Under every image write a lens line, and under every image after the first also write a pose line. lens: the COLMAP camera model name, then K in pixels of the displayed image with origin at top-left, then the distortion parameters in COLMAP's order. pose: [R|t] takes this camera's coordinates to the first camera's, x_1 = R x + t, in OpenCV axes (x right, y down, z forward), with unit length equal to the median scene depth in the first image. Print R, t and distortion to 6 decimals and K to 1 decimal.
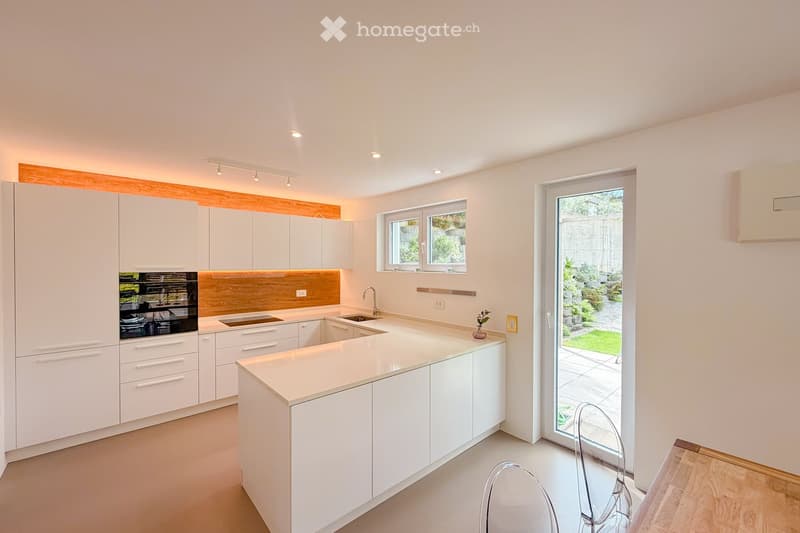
lens RADIAL K [[319.9, 0, 400.0], [0, 319.9, 269.8], [0, 0, 1]] dist [0.000049, 0.000035]
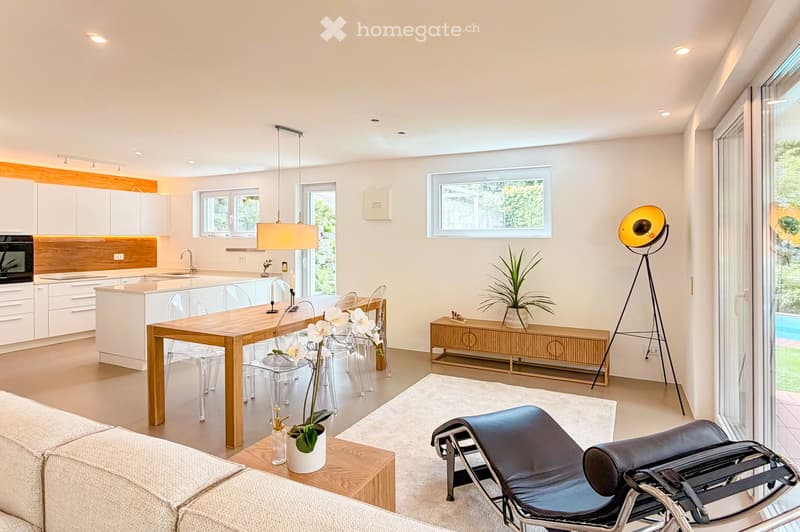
lens RADIAL K [[405.7, 0, 407.6], [0, 405.7, 243.6], [0, 0, 1]] dist [0.003931, 0.000461]
pose [[0.919703, -0.006740, 0.392558, 0.077532], [0.007810, 0.999969, -0.001128, 0.039145], [-0.392538, 0.004103, 0.919727, -0.808310]]
